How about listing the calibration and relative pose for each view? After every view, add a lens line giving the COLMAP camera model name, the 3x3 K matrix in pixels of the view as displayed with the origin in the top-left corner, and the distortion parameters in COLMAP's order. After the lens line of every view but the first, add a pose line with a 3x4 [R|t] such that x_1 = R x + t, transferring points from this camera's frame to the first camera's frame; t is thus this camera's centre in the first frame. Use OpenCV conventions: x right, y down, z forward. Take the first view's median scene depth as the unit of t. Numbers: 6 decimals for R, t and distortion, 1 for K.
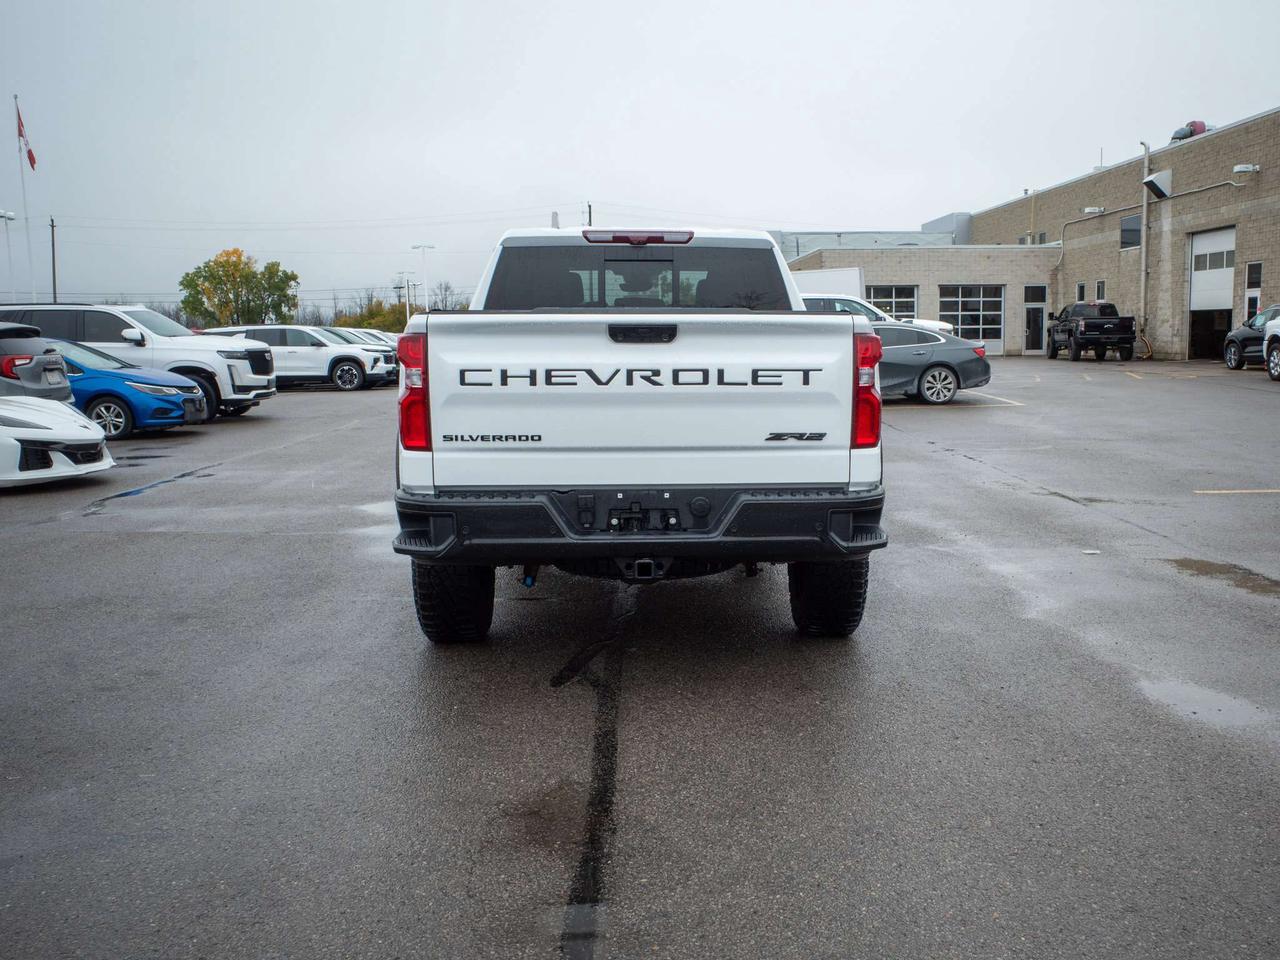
lens RADIAL K [[1265.1, 0, 729.6], [0, 1265.1, 514.2], [0, 0, 1]] dist [-0.061672, 0.060581]
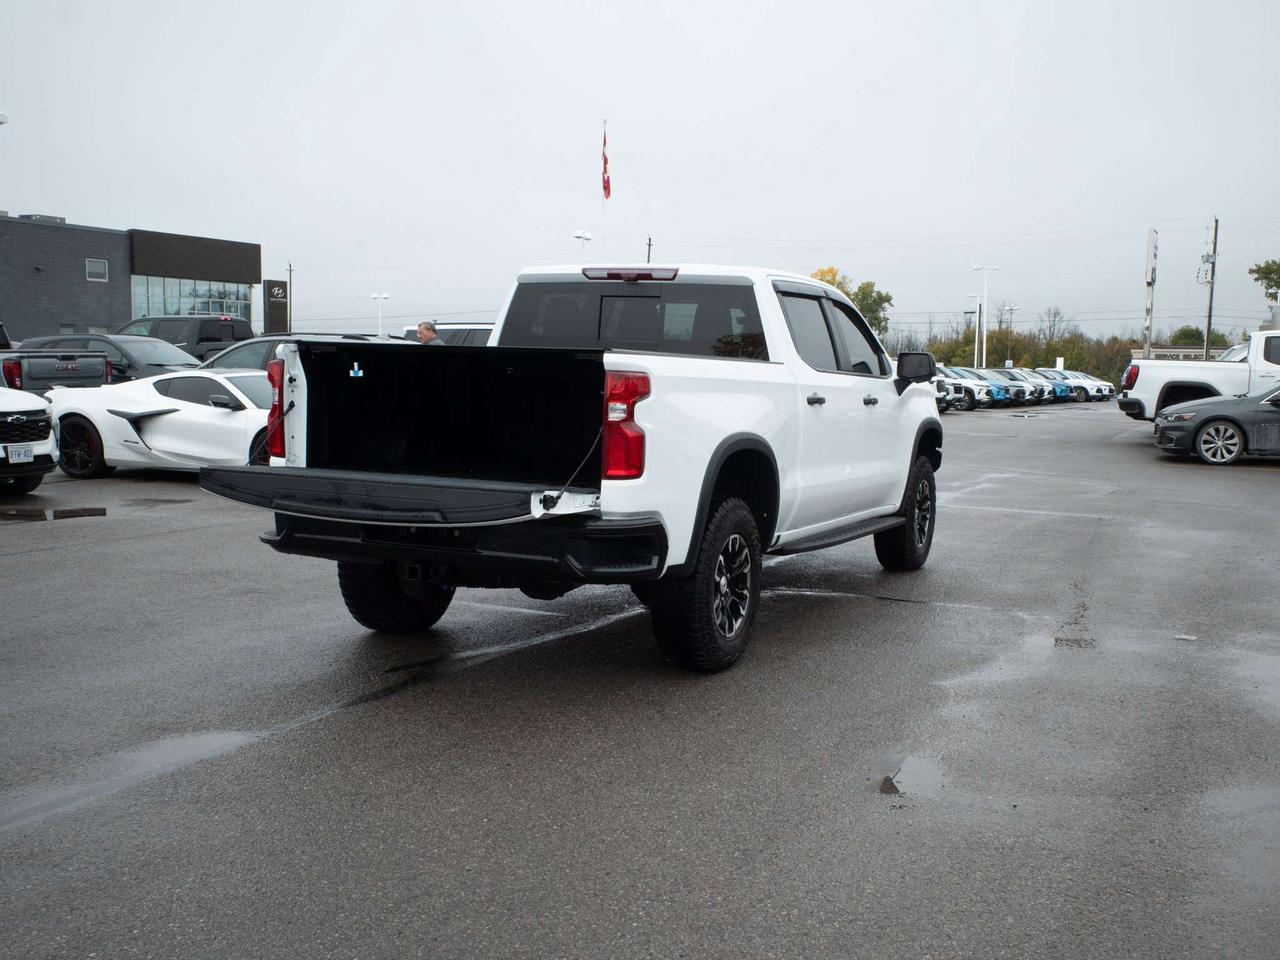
lens RADIAL K [[1429.2, 0, 678.3], [0, 1429.2, 527.9], [0, 0, 1]] dist [-0.074179, 0.040934]
pose [[0.885907, 0.081266, -0.456688, 0.523541], [-0.093861, 0.995573, -0.004919, -0.008652], [0.454267, 0.047223, 0.889613, -0.022494]]
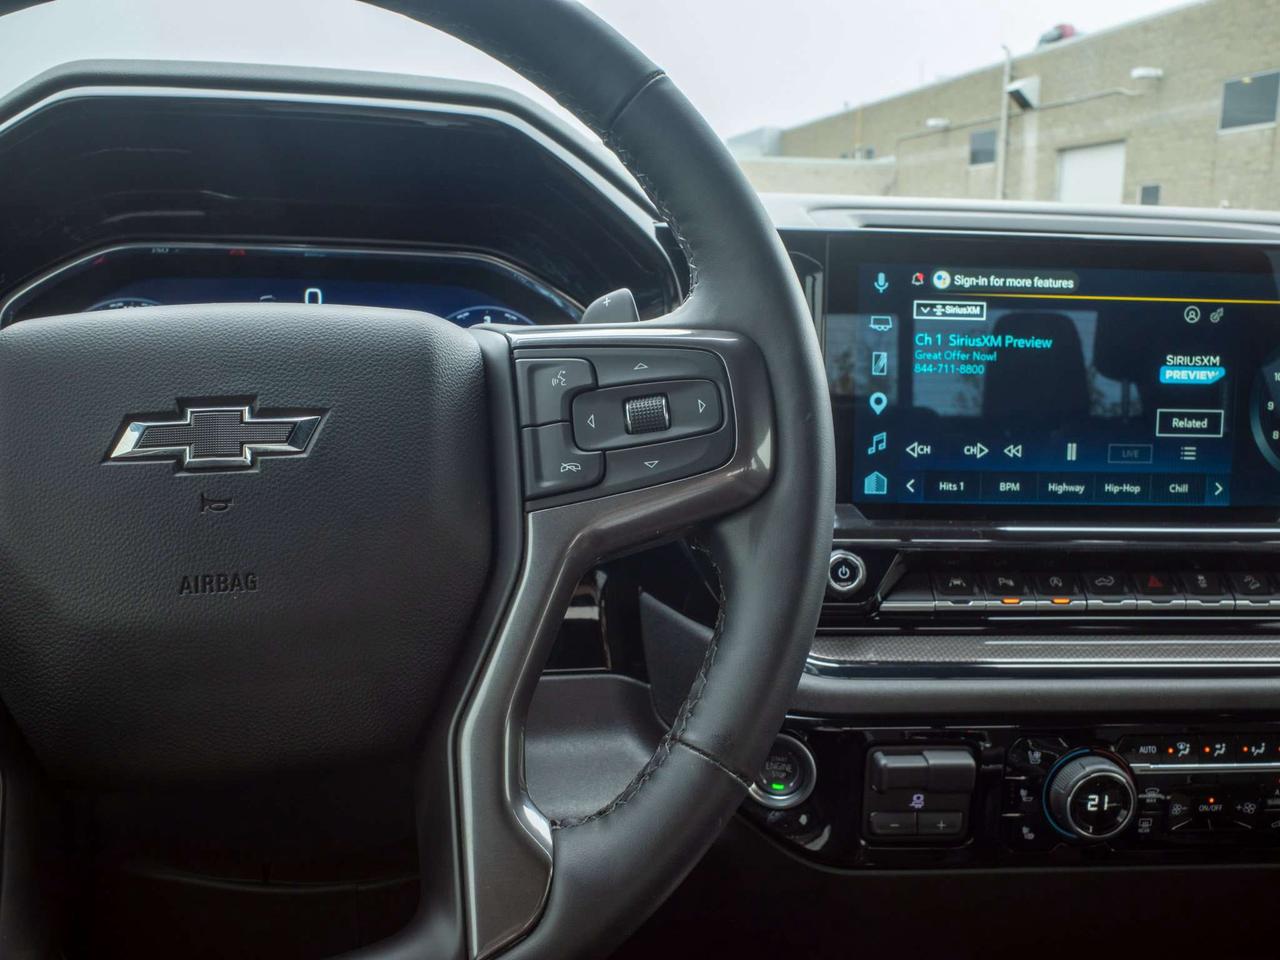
lens RADIAL K [[1165.2, 0, 681.7], [0, 1165.2, 481.8], [0, 0, 1]] dist [-0.041892, 0.061793]
pose [[0.988870, 0.000994, 0.148776, -0.135498], [-0.009005, 0.998544, 0.053181, -0.184440], [-0.148507, -0.053929, 0.987440, 1.329015]]
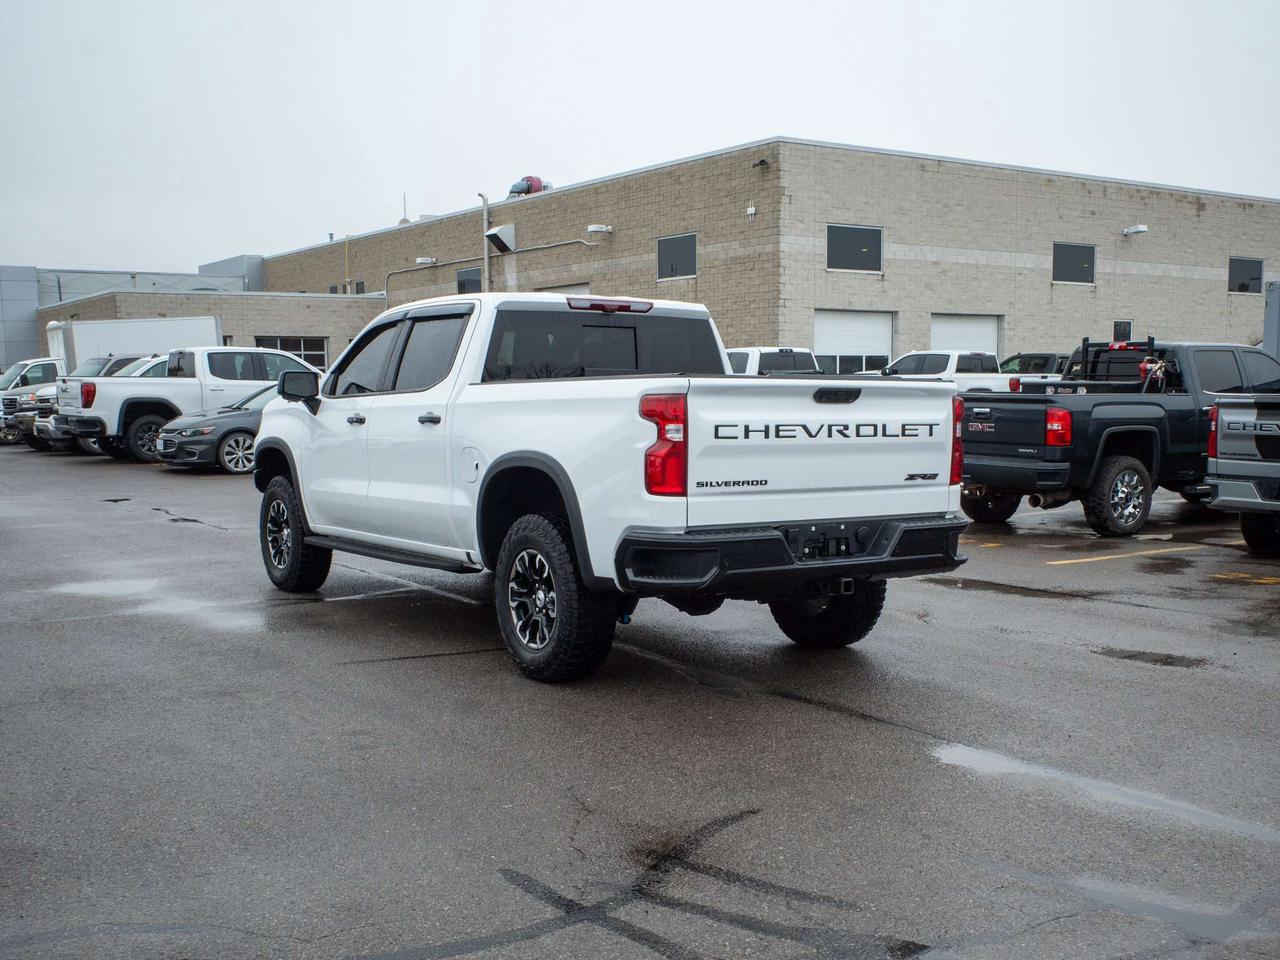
lens RADIAL K [[1429.2, 0, 678.3], [0, 1429.2, 527.9], [0, 0, 1]] dist [-0.074179, 0.040934]
pose [[0.865049, -0.041527, 0.499966, -0.652047], [0.064216, 0.997536, -0.028251, 0.011089], [-0.497561, 0.056544, 0.865584, -0.088616]]
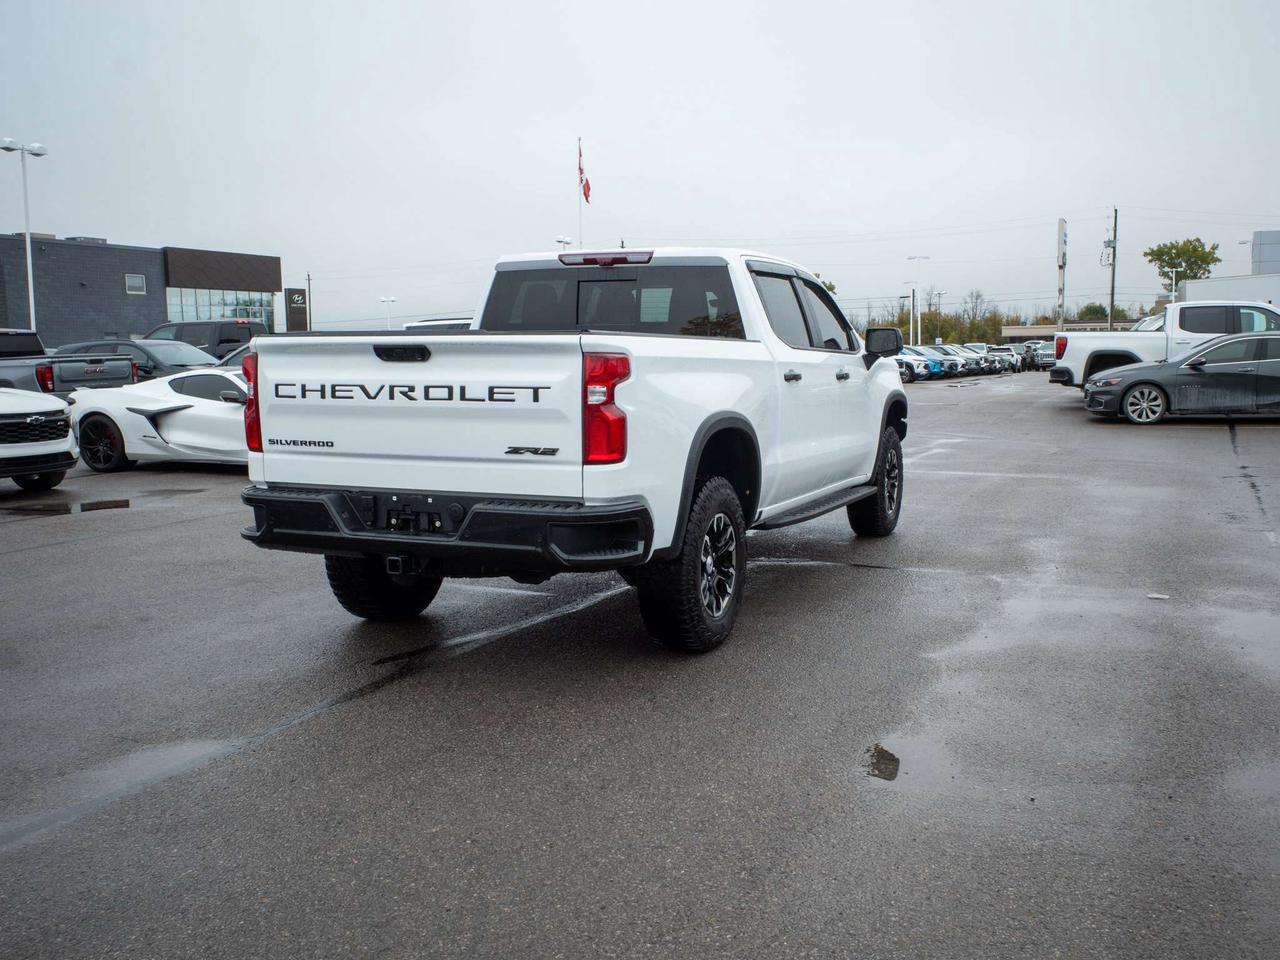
lens RADIAL K [[1240.0, 0, 672.8], [0, 1240.0, 506.0], [0, 0, 1]] dist [-0.062005, 0.025464]
pose [[0.894340, 0.055969, -0.443872, 0.455483], [-0.060185, 0.998177, 0.004599, -0.020419], [0.443321, 0.022602, 0.896078, 0.097949]]
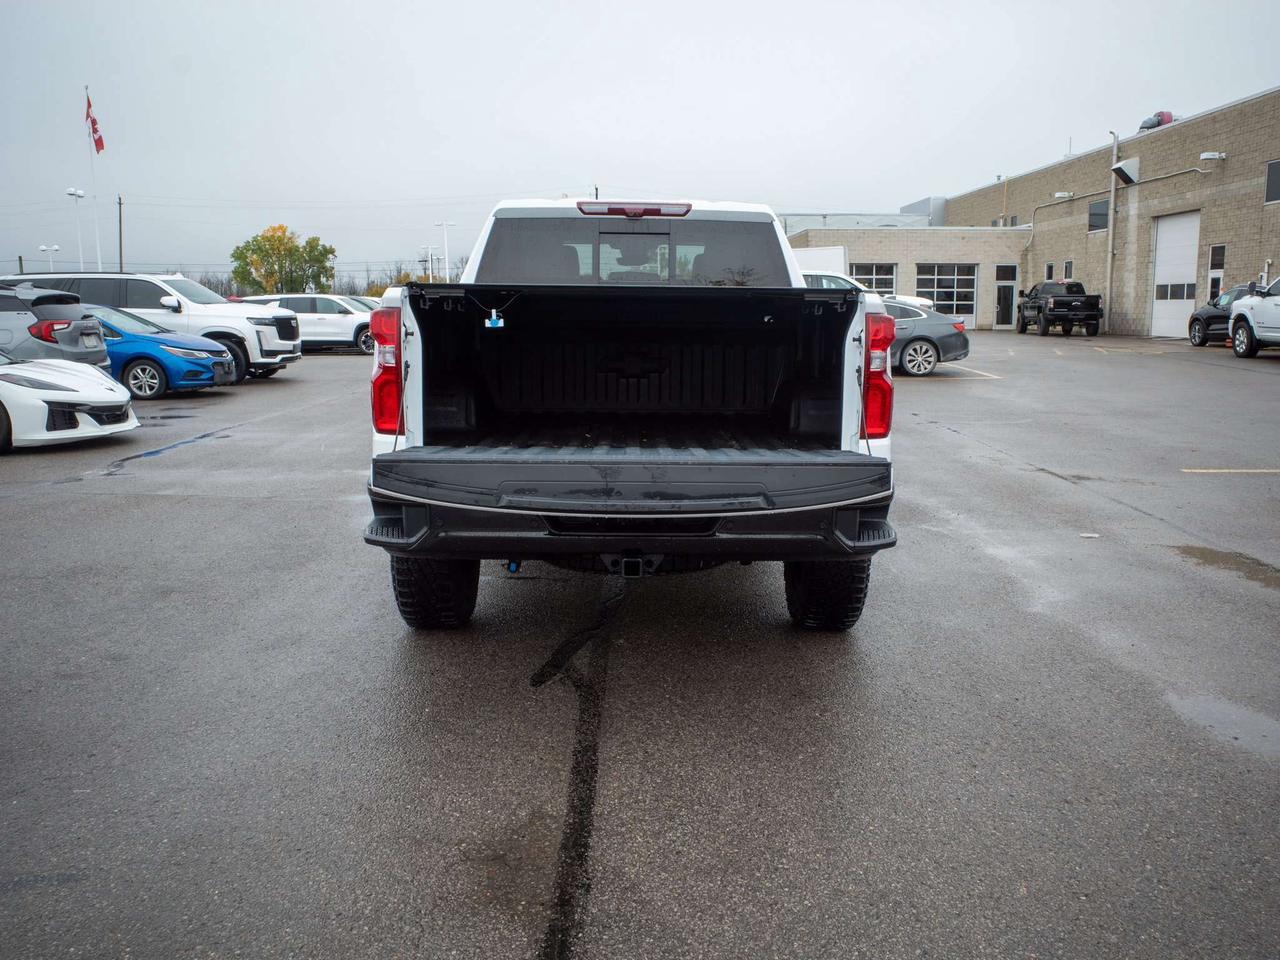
lens RADIAL K [[1141.3, 0, 665.3], [0, 1141.3, 480.0], [0, 0, 1]] dist [-0.058472, 0.054670]
pose [[0.998770, 0.017993, -0.046206, -0.004273], [-0.017535, 0.999793, 0.010301, -0.021113], [0.046382, -0.009479, 0.998879, 0.125560]]
